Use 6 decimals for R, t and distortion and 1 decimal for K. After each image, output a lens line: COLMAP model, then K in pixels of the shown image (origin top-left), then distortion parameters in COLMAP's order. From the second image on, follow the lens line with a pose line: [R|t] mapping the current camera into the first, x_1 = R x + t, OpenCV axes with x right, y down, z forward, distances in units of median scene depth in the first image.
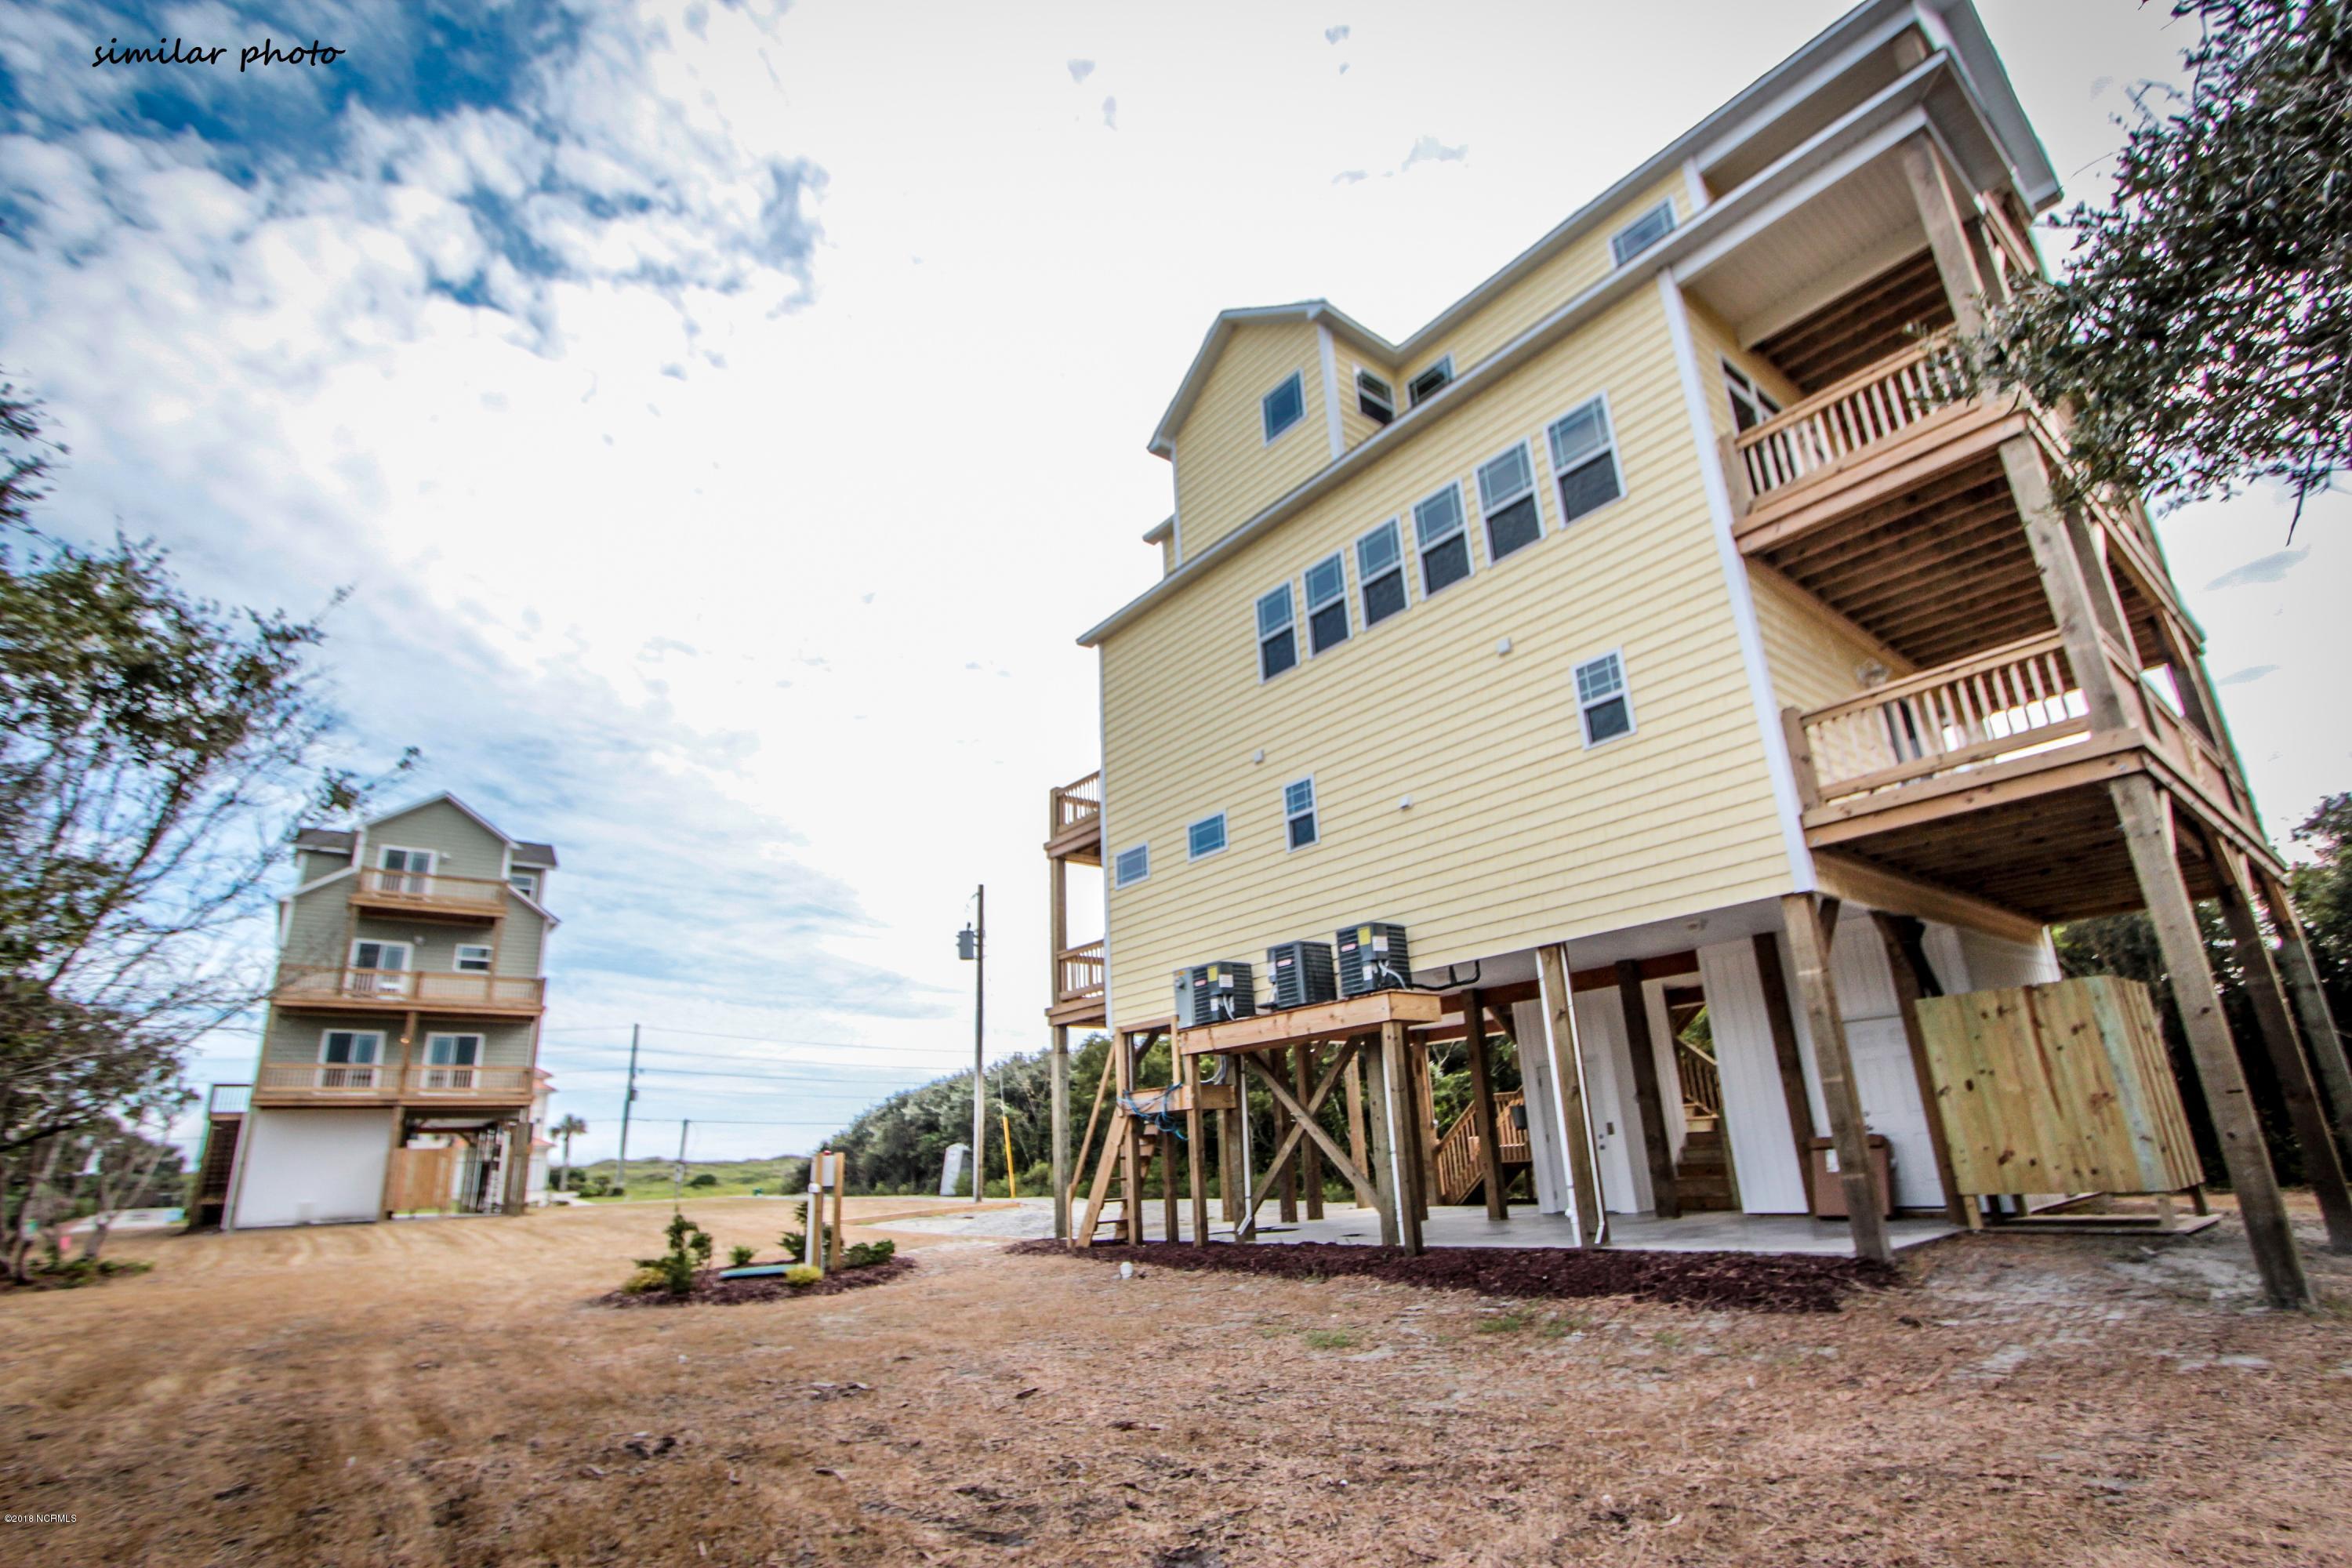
lens RADIAL K [[1096.8, 0, 1192.3], [0, 1096.8, 814.8], [0, 0, 1]] dist [-0.006832, 0.000356]
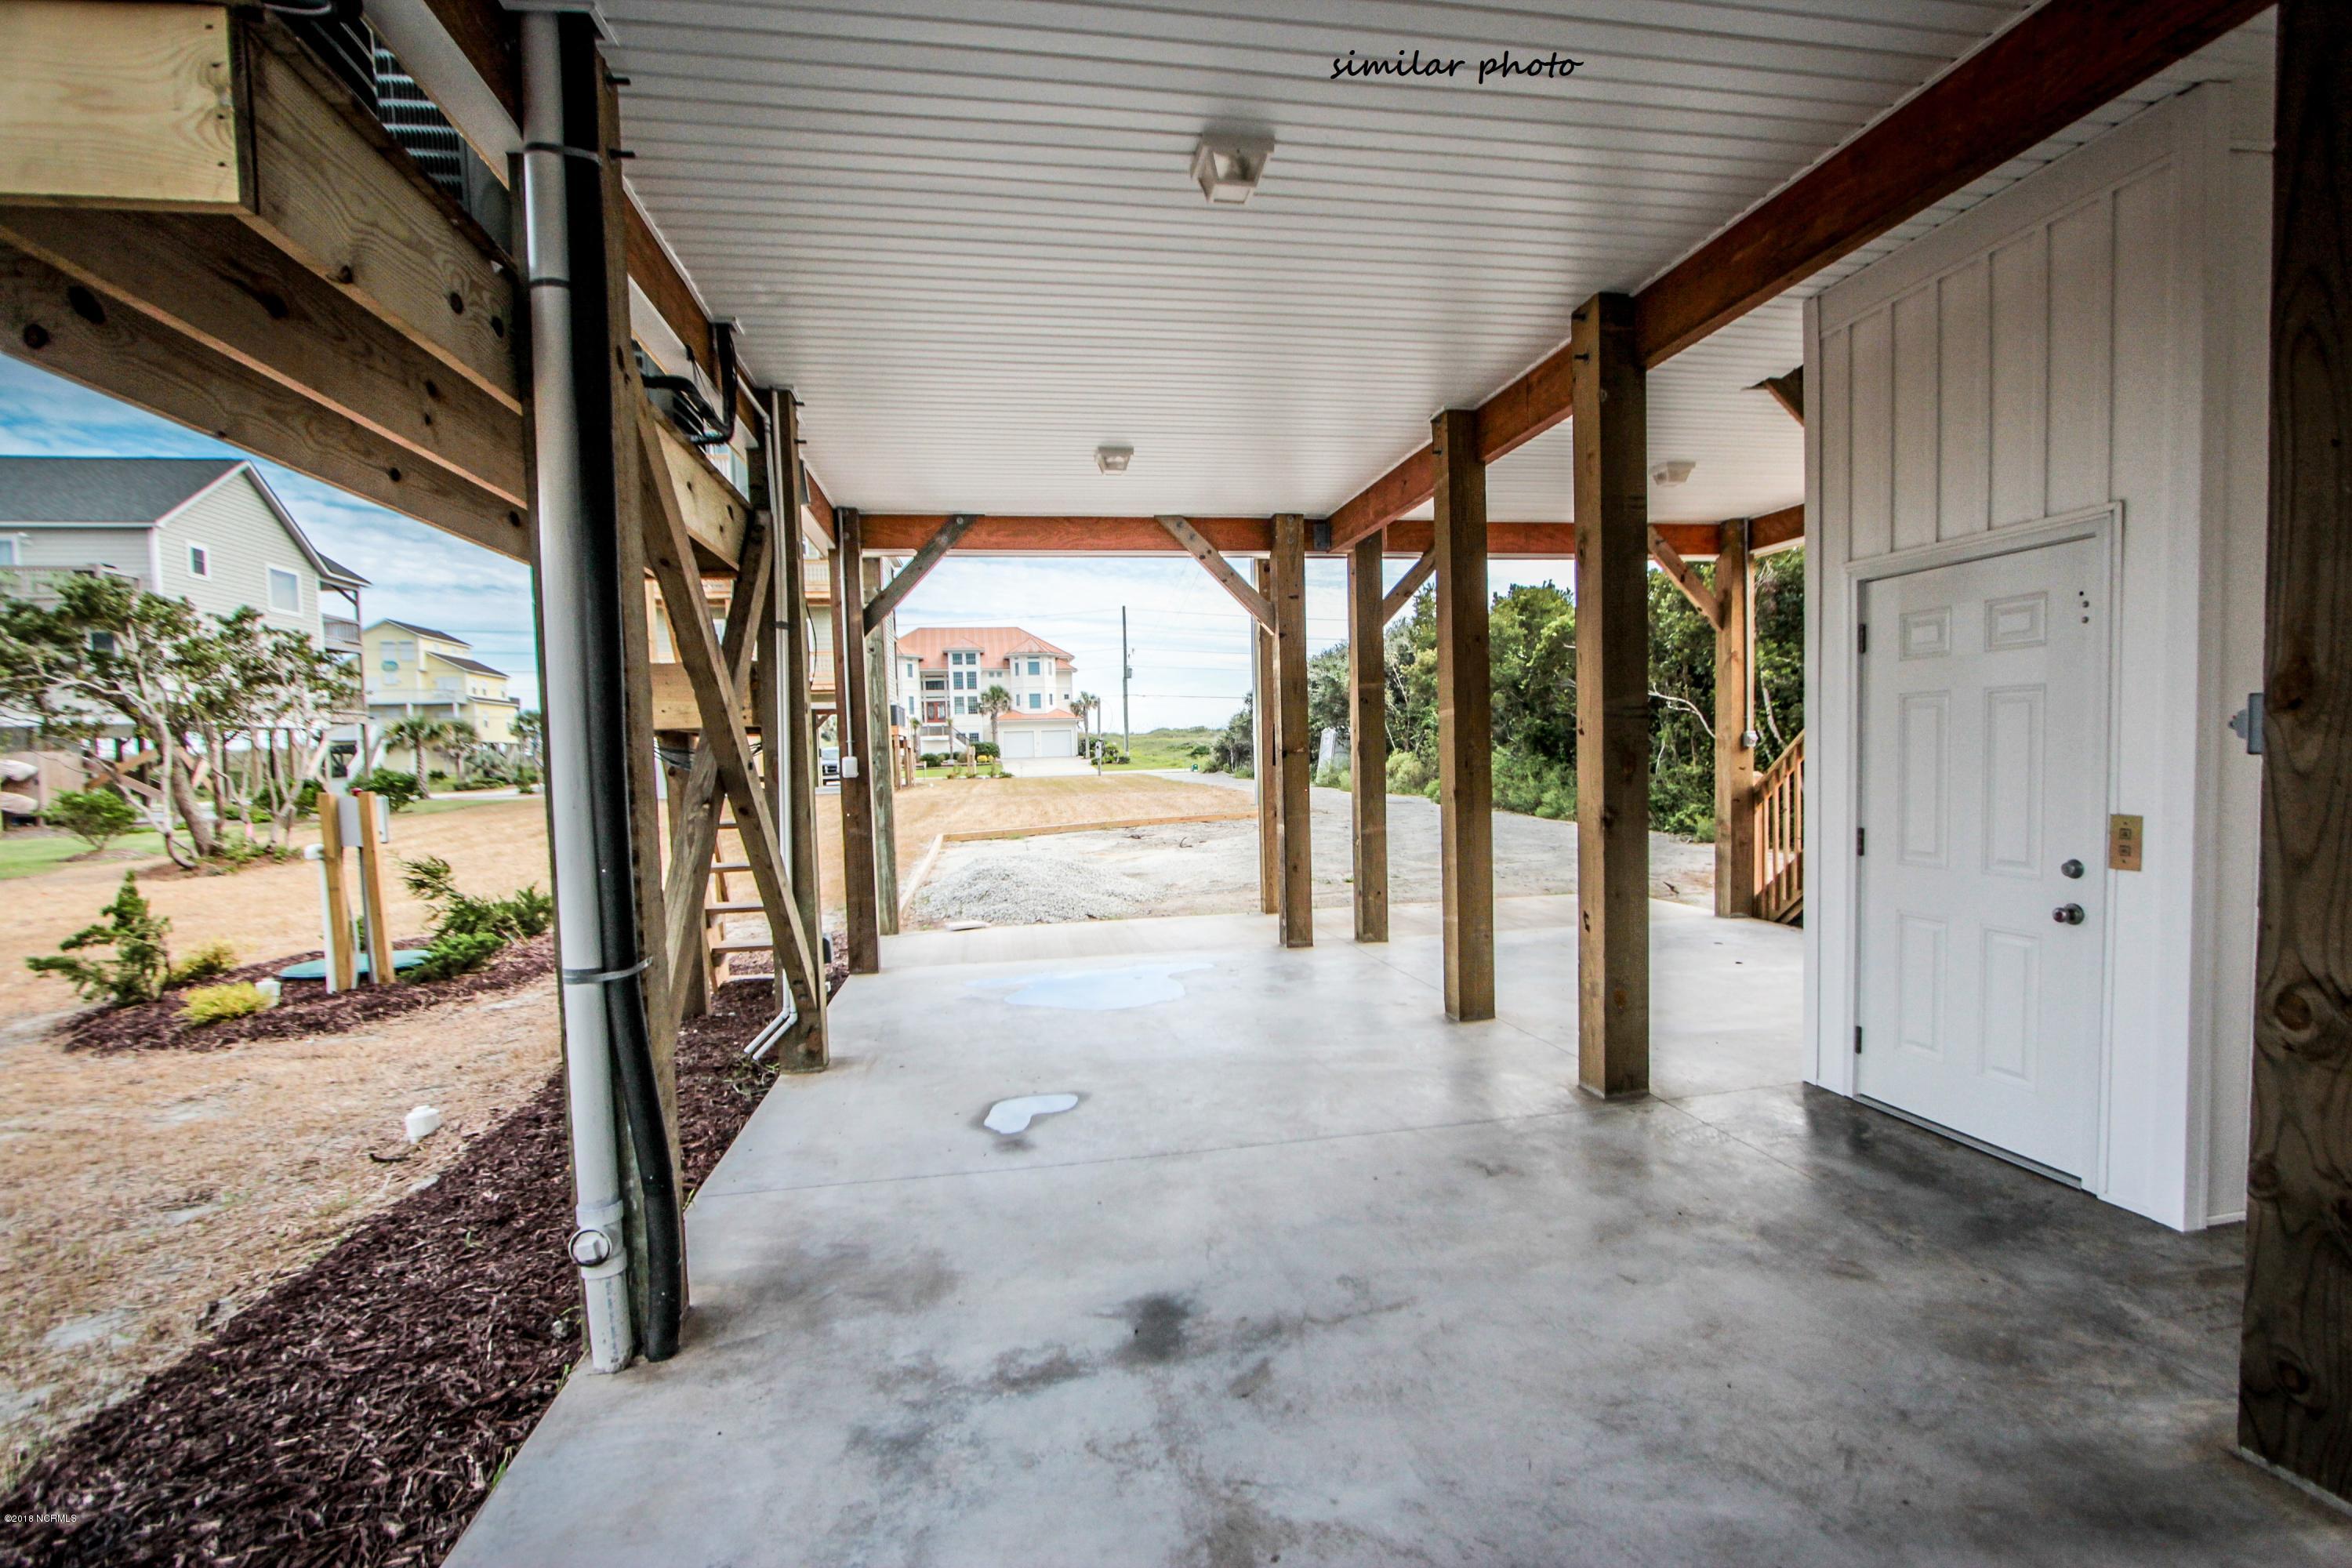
lens RADIAL K [[1096.8, 0, 1192.3], [0, 1096.8, 814.8], [0, 0, 1]] dist [-0.006832, 0.000356]
pose [[0.875989, 0.052834, -0.479428, 0.236632], [0.130318, 0.931089, 0.340720, 0.138457], [0.464392, -0.360945, 0.808739, 0.549849]]
